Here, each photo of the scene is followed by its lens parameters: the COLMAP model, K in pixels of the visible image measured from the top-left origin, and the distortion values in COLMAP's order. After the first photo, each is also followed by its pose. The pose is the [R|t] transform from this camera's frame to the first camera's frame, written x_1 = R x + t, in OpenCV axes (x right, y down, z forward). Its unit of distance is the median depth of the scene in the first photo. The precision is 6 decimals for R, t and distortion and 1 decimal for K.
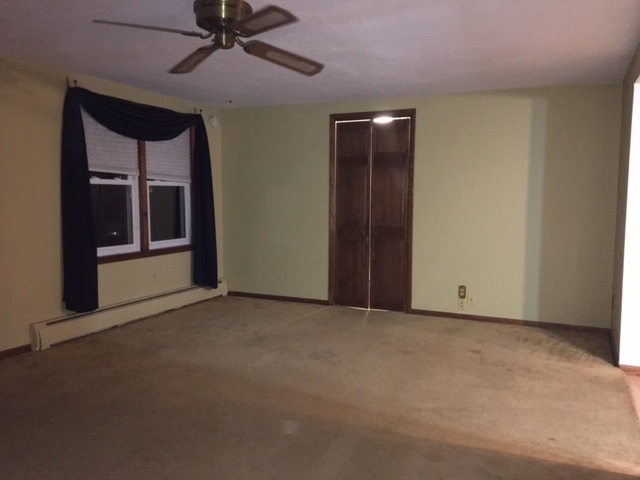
lens RADIAL K [[547.2, 0, 320.0], [0, 547.2, 240.0], [0, 0, 1]] dist [-0.001384, -0.000041]
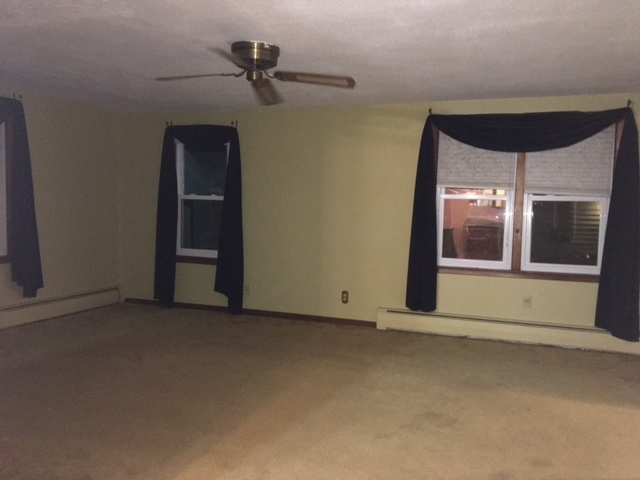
lens RADIAL K [[532.0, 0, 320.0], [0, 532.0, 240.0], [0, 0, 1]] dist [0.130260, 0.000766]
pose [[0.123439, 0.025272, -0.992030, 0.558065], [-0.123141, 0.992339, 0.009957, 0.000247], [0.984682, 0.120930, 0.125605, 0.556638]]
